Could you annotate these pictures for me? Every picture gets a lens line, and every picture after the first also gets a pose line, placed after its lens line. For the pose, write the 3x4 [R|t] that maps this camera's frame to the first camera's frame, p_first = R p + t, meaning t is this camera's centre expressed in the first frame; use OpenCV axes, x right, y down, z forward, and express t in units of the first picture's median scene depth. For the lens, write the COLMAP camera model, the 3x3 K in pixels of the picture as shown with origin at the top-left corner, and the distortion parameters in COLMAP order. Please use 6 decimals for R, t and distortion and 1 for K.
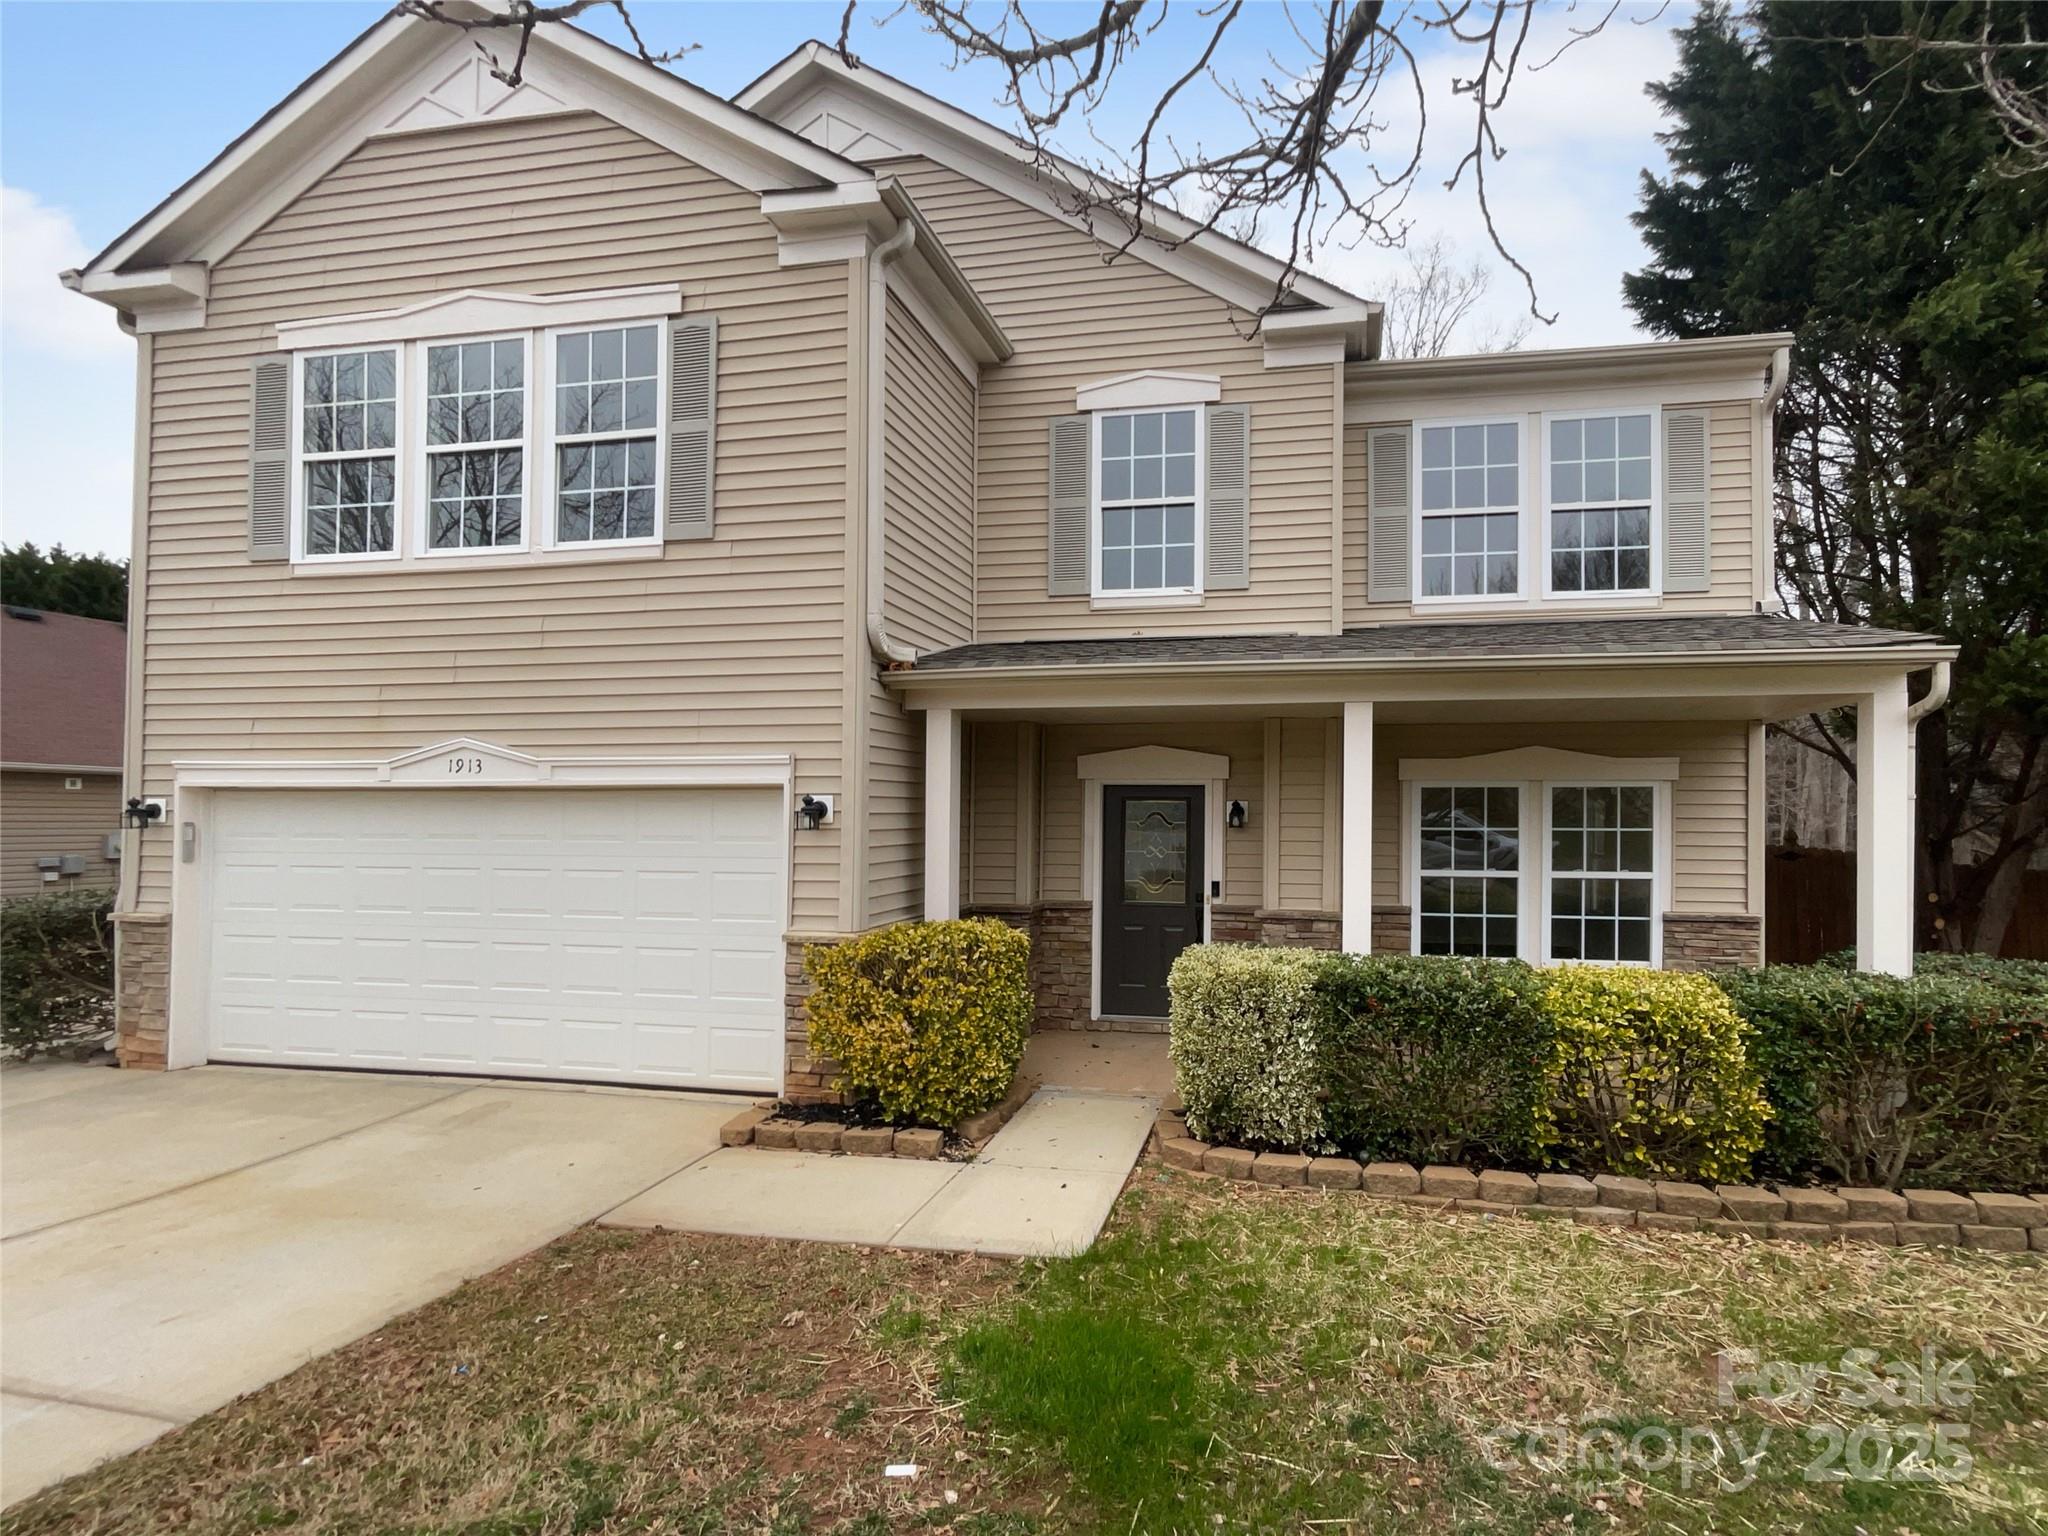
lens RADIAL K [[854.5, 0, 1209.0], [0, 854.5, 778.1], [0, 0, 1]] dist [-0.000188, -0.000236]
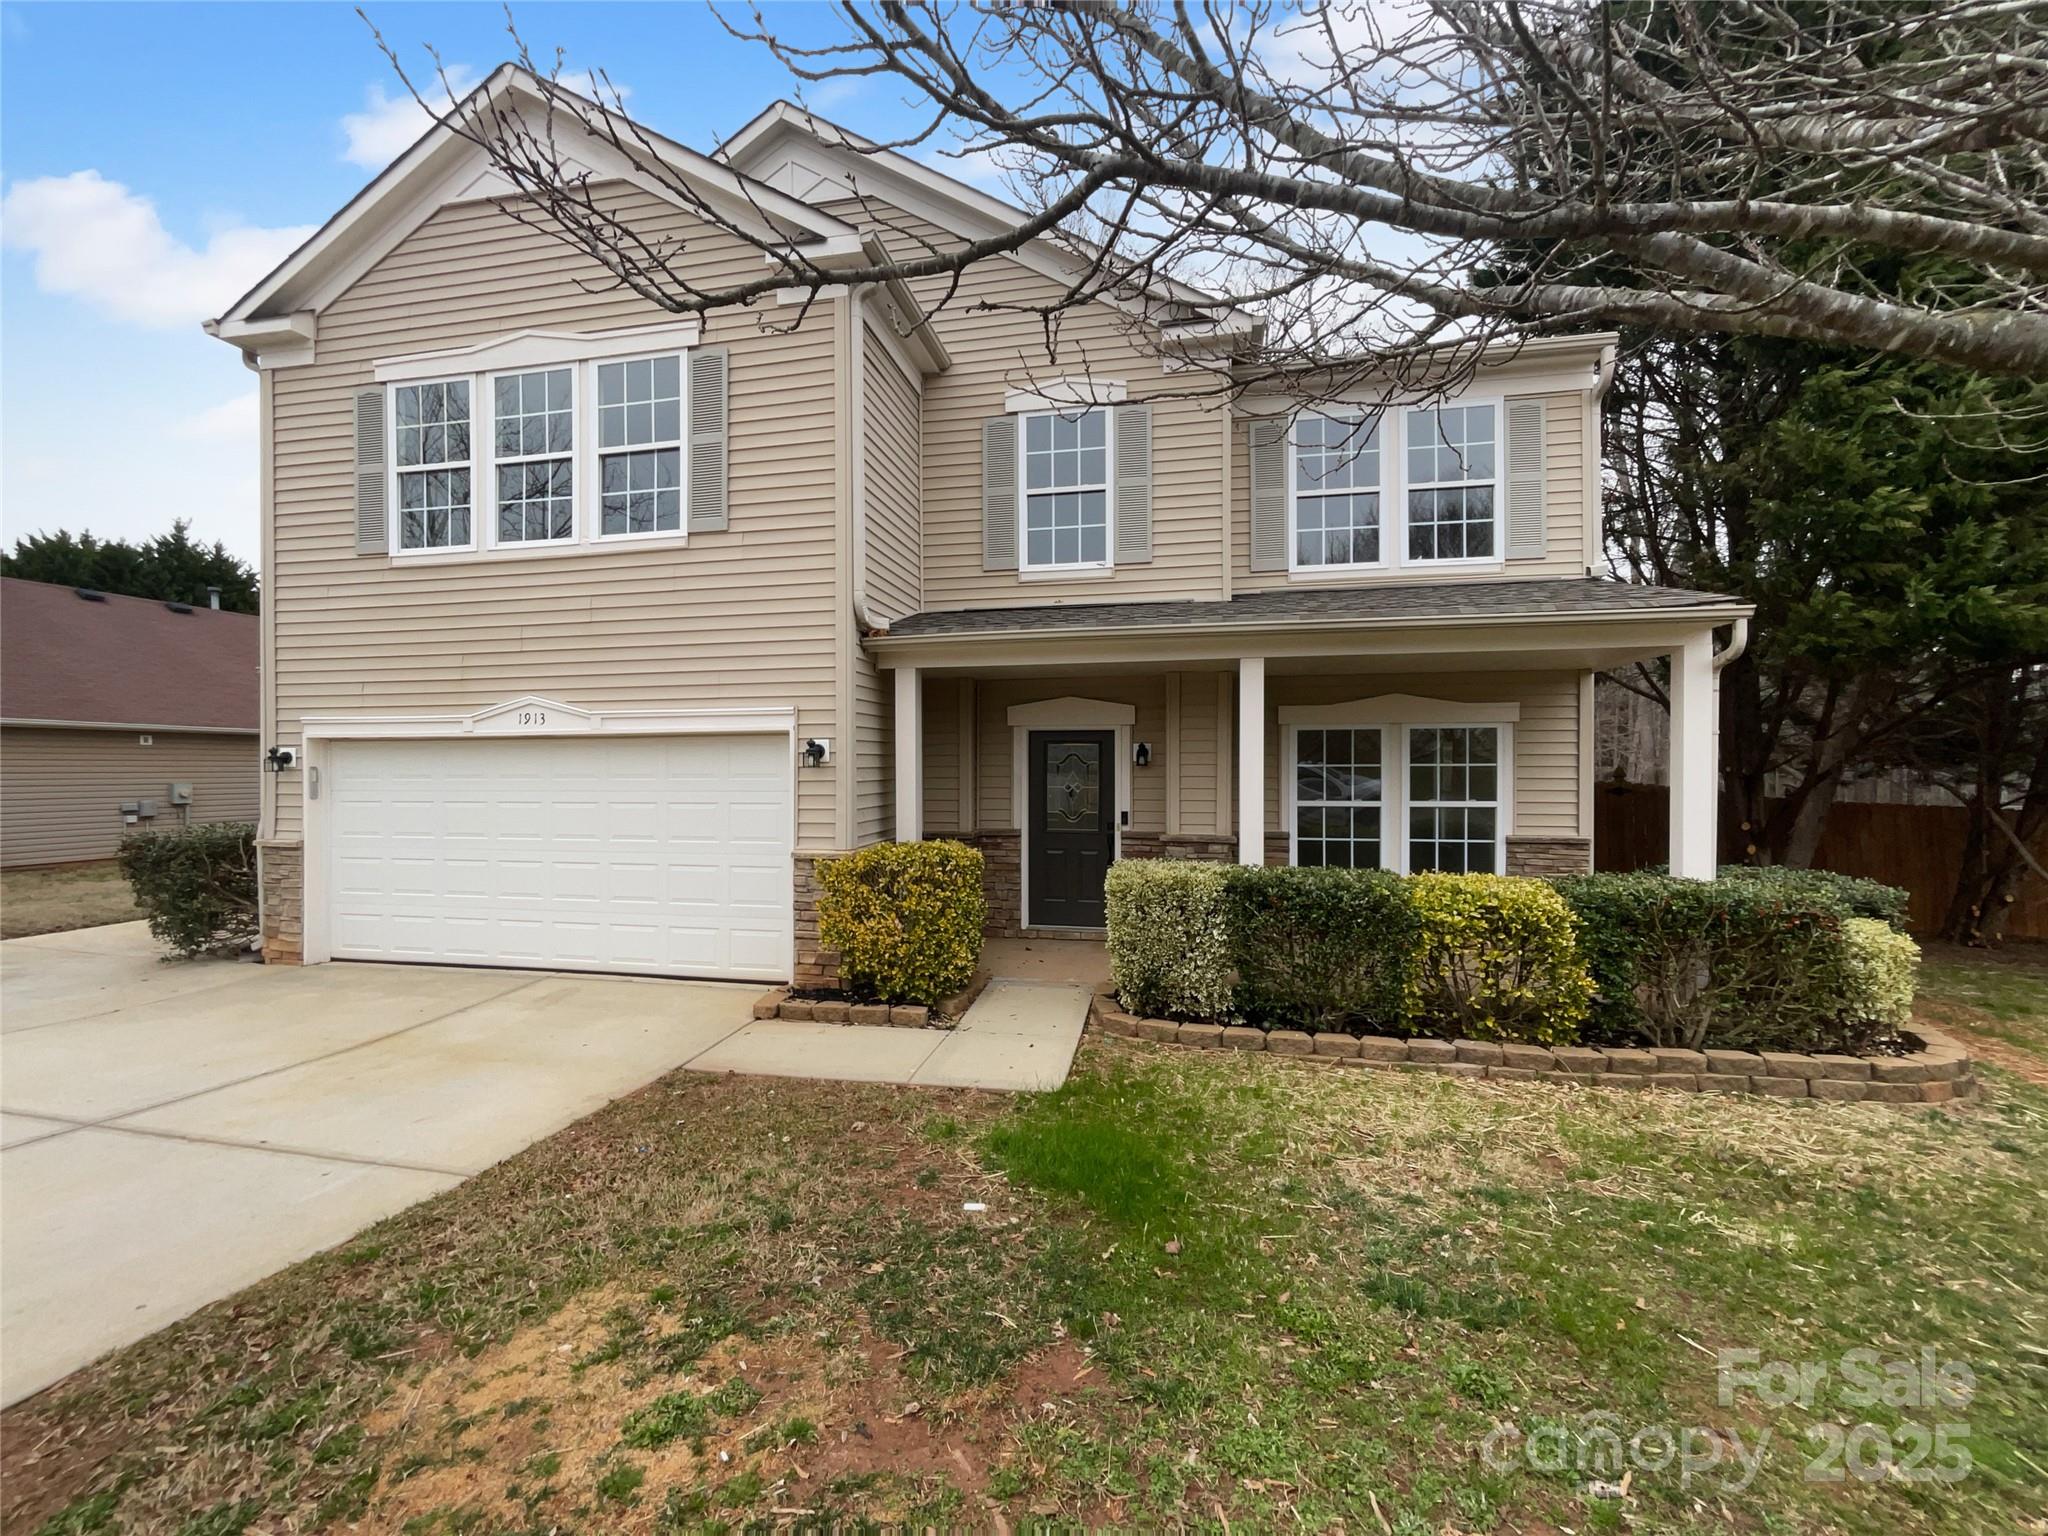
lens RADIAL K [[882.8, 0, 1016.7], [0, 882.8, 750.8], [0, 0, 1]] dist [-0.004646, 0.002818]
pose [[0.999900, -0.010709, -0.009213, -0.158381], [0.010881, 0.999764, 0.018818, 0.015589], [0.009009, -0.018916, 0.999780, -0.265298]]
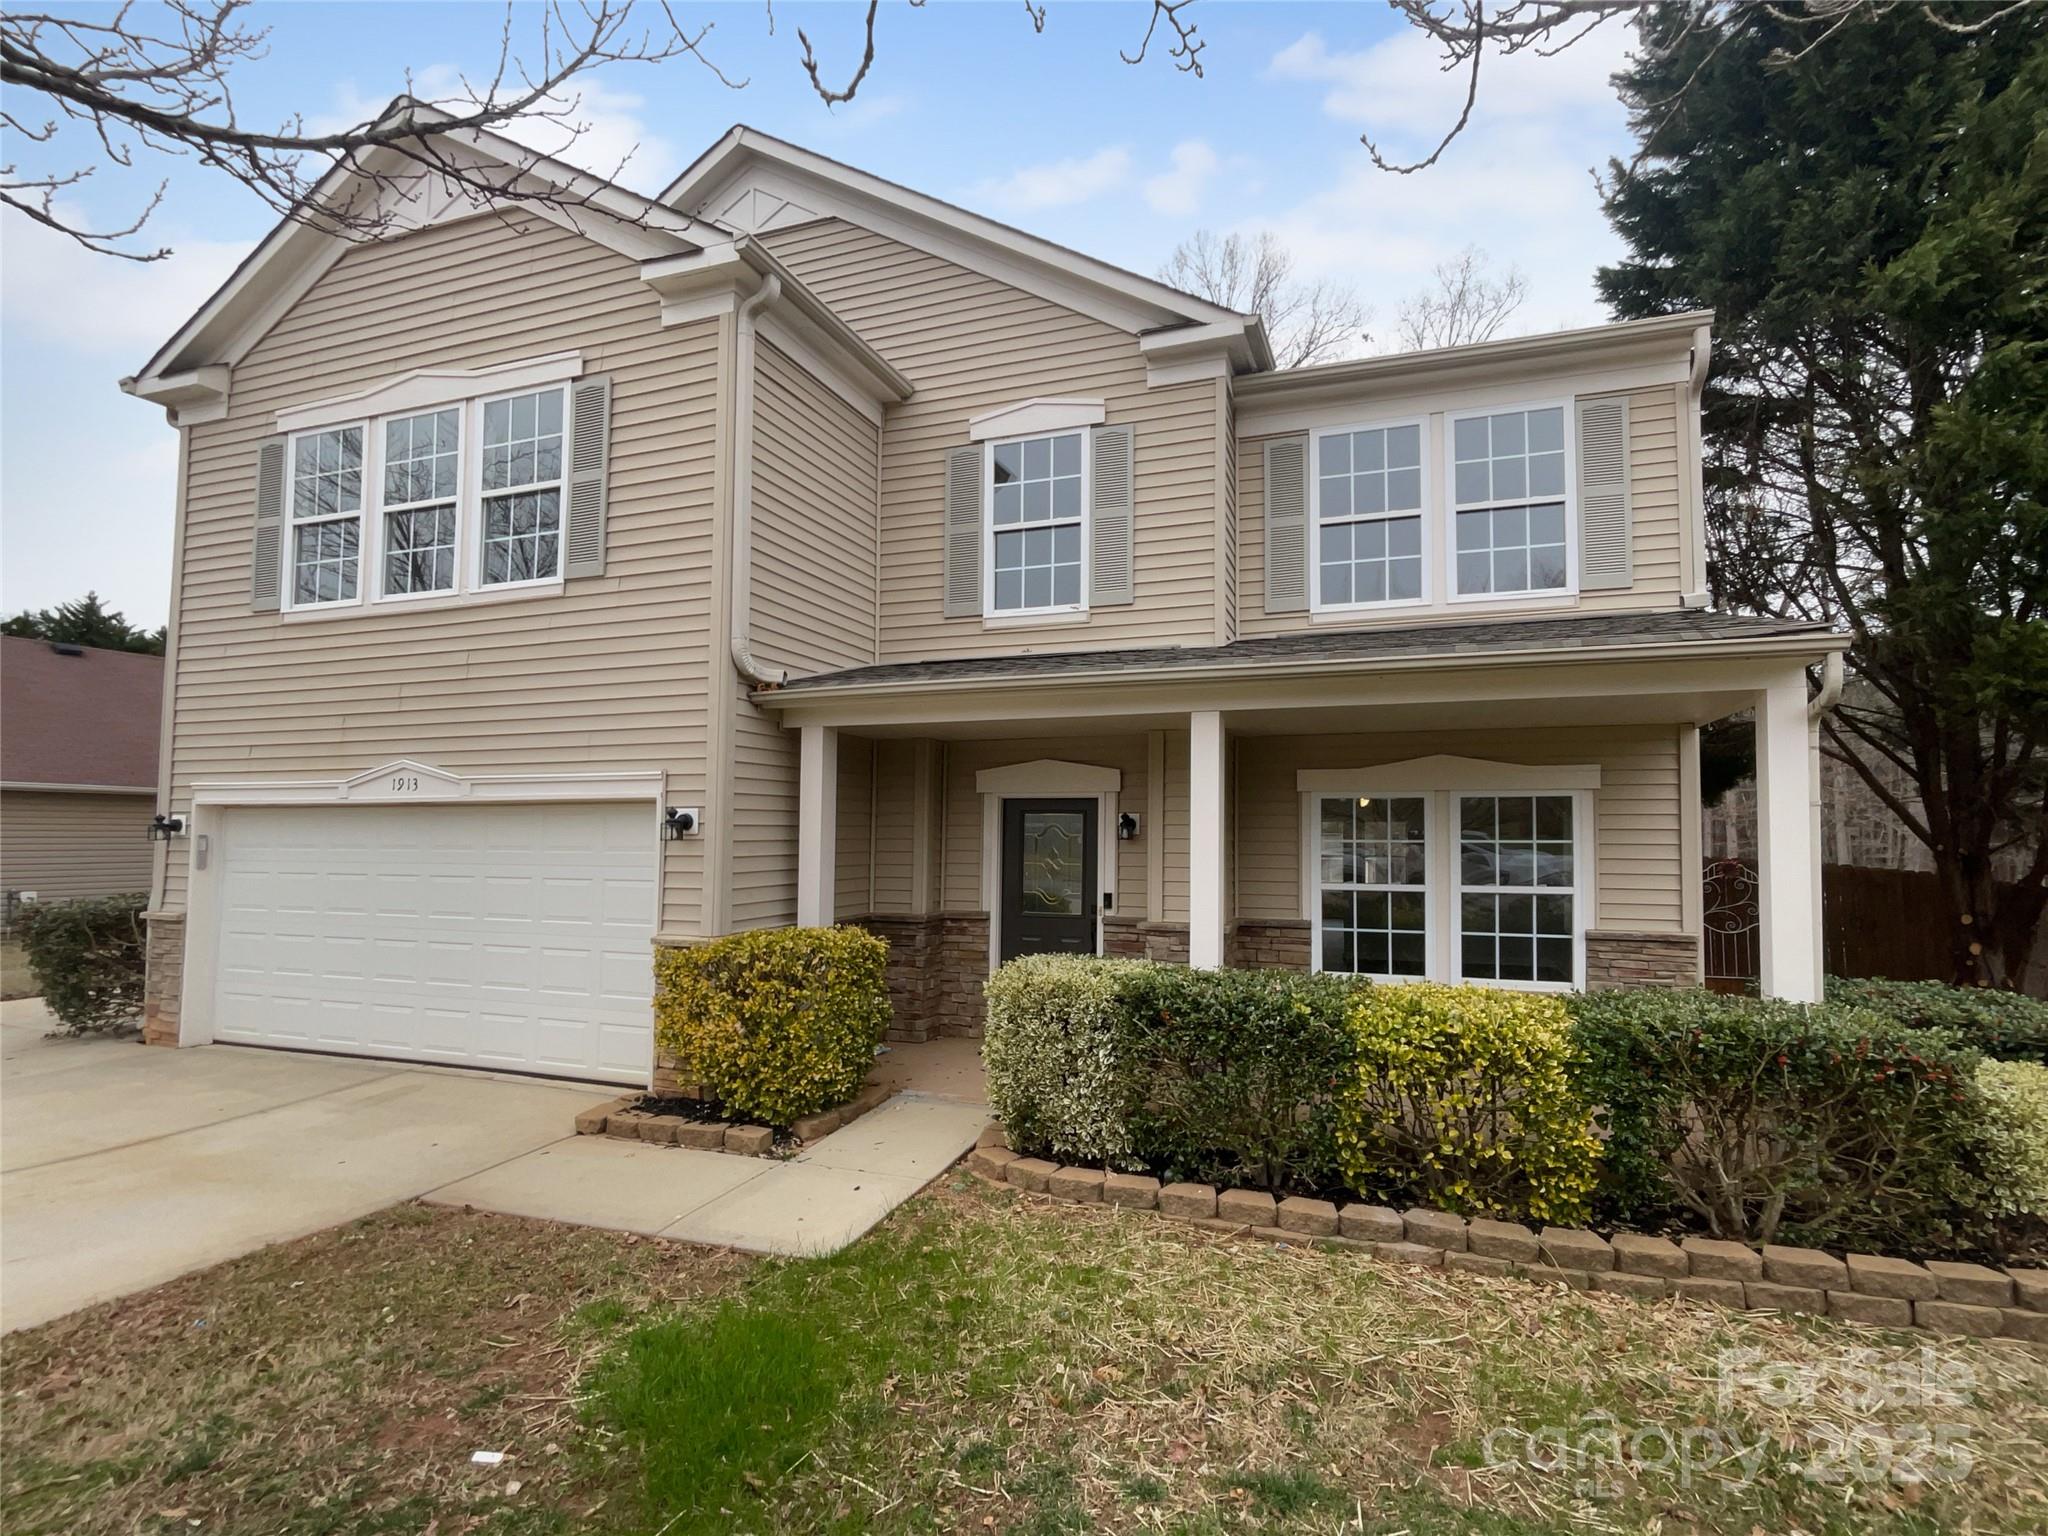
lens RADIAL K [[828.2, 0, 1290.7], [0, 828.2, 777.1], [0, 0, 1]] dist [-0.002821, 0.000896]
pose [[0.991123, -0.011998, -0.132409, 0.433610], [0.008186, 0.999537, -0.029298, 0.017752], [0.132699, 0.027954, 0.990762, 0.069753]]
